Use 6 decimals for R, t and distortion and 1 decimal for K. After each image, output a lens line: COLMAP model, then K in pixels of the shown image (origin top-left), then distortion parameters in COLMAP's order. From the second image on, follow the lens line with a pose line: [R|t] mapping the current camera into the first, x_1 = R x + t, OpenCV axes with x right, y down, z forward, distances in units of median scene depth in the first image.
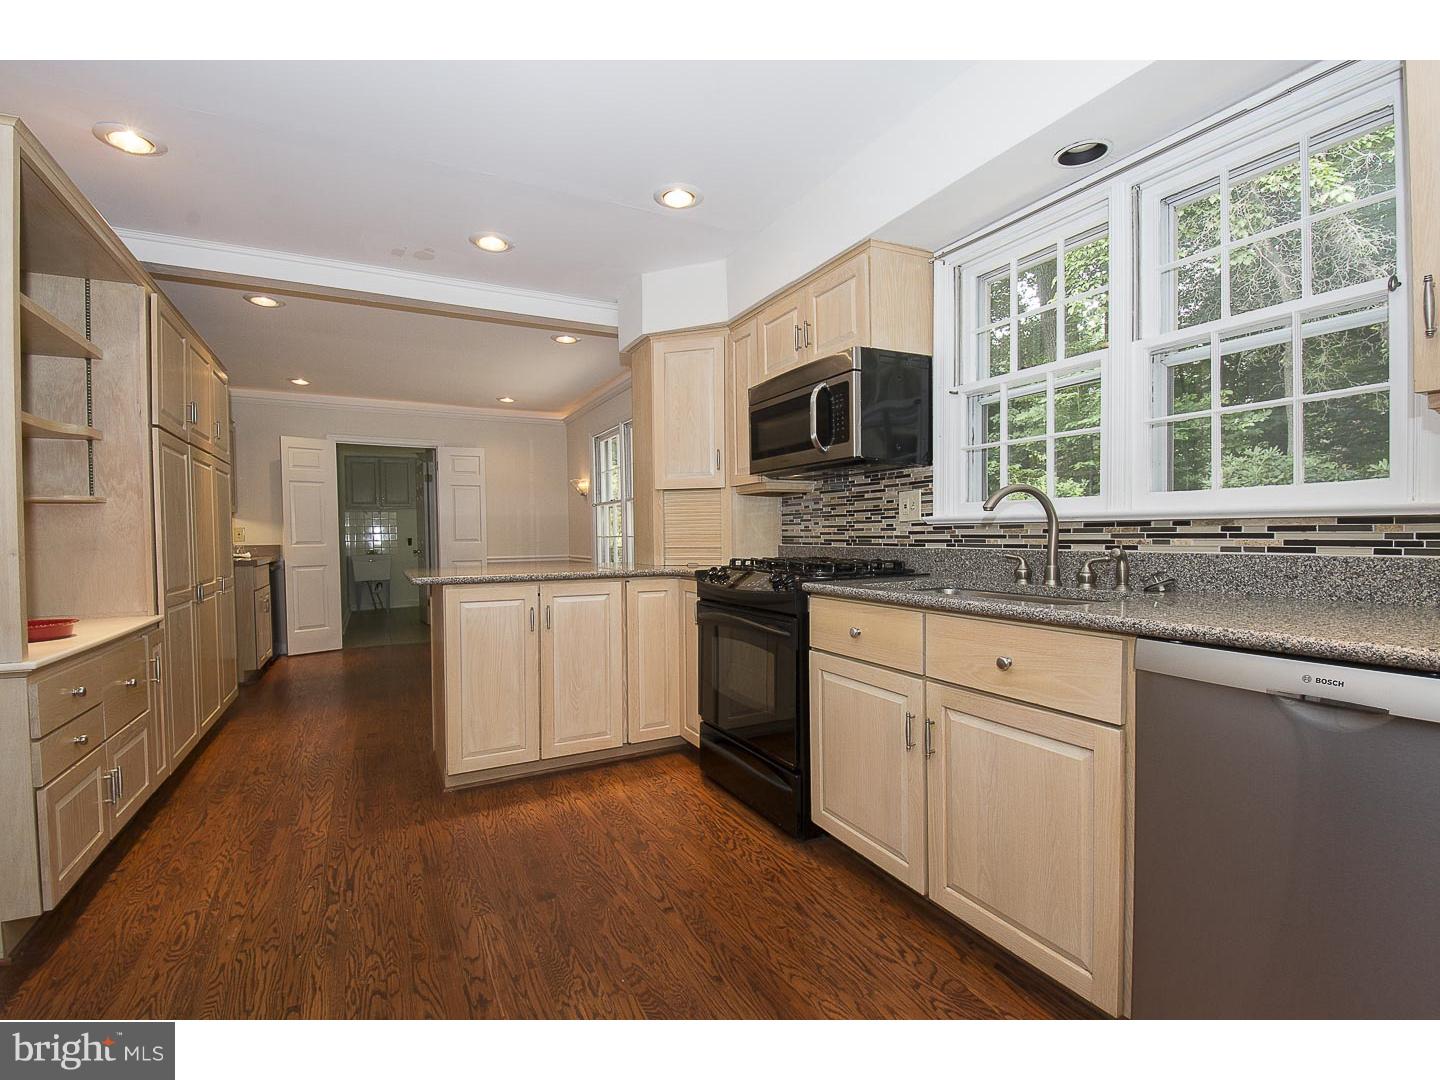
lens RADIAL K [[642.1, 0, 714.4], [0, 642.1, 549.7], [0, 0, 1]] dist [-0.008619, -0.005229]
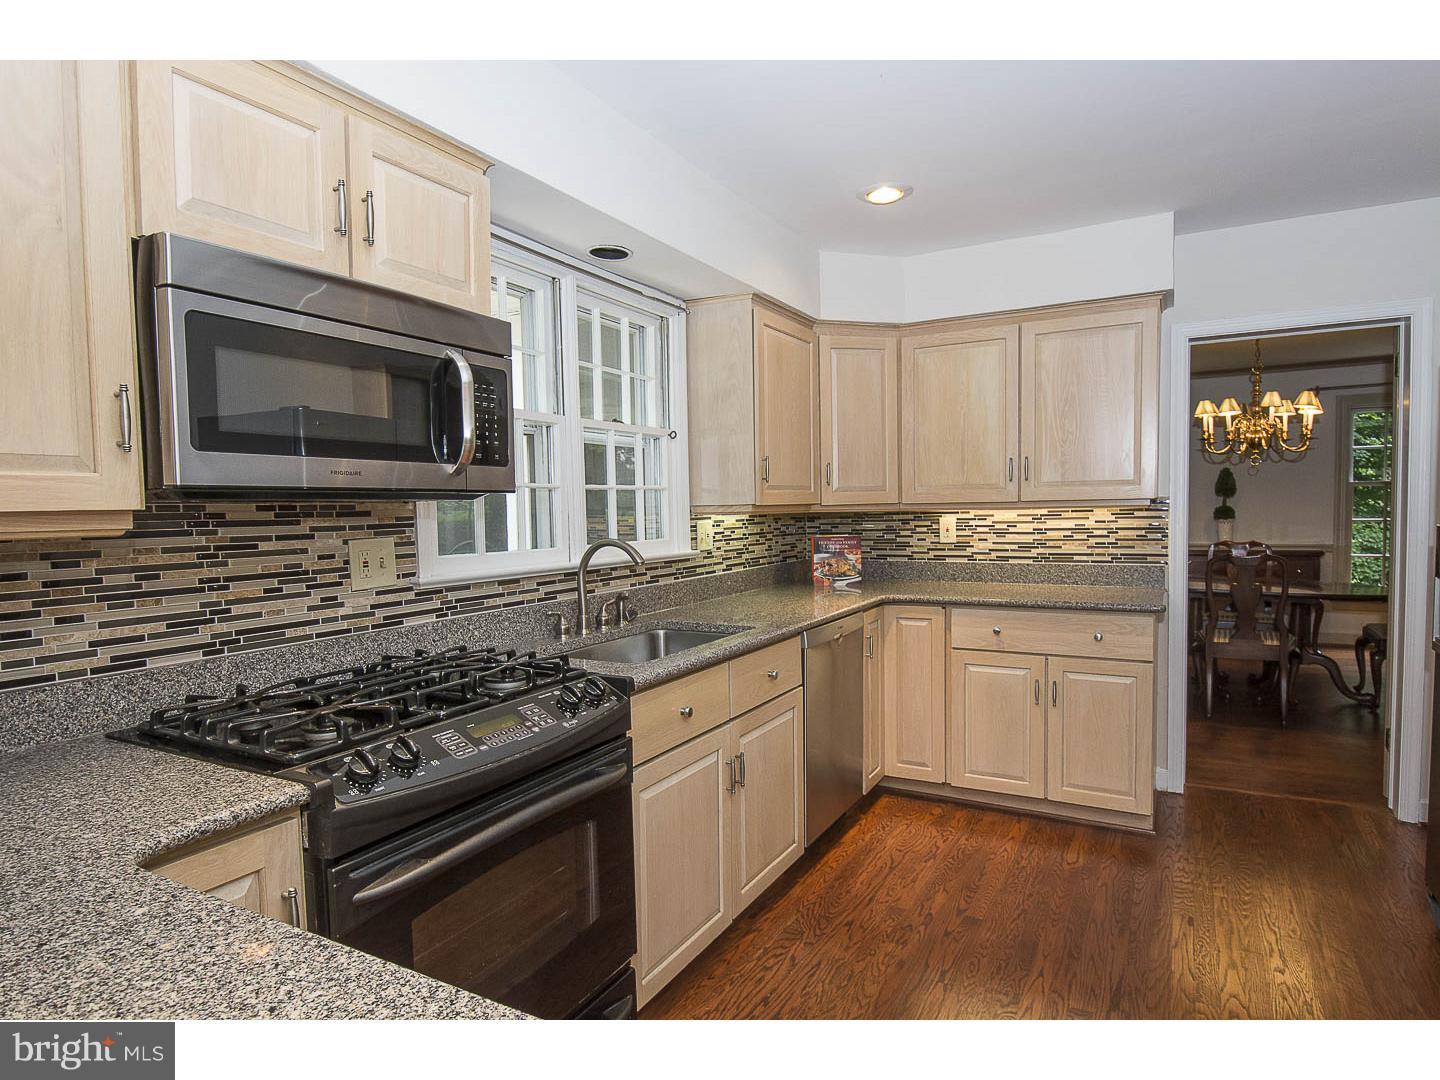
lens RADIAL K [[828.0, 0, 721.9], [0, 828.0, 546.1], [0, 0, 1]] dist [-0.007175, 0.000830]
pose [[-0.556661, -0.018835, 0.830526, -0.562728], [0.045338, 0.997564, 0.053011, -0.116432], [-0.829501, 0.067164, -0.554452, 1.212700]]
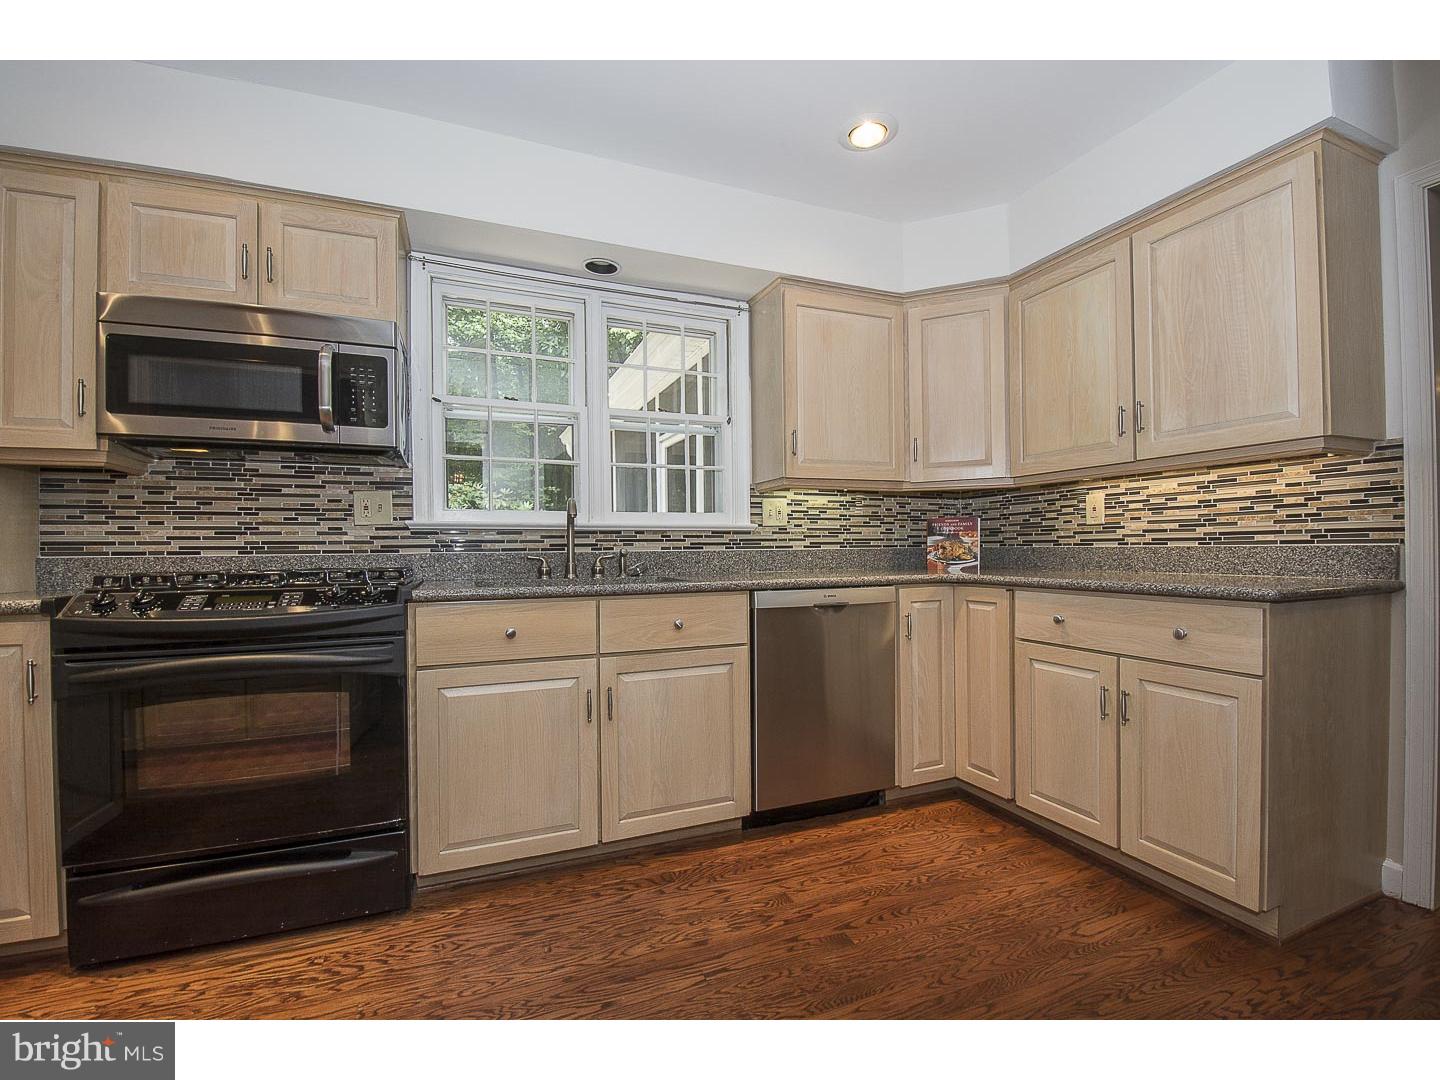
lens RADIAL K [[642.1, 0, 716.3], [0, 642.1, 547.0], [0, 0, 1]] dist [-0.008619, -0.005229]
pose [[0.096042, 0.014010, 0.995279, -0.568121], [0.033768, 0.999280, -0.017325, 0.019555], [-0.994804, 0.035273, 0.095500, 0.455262]]
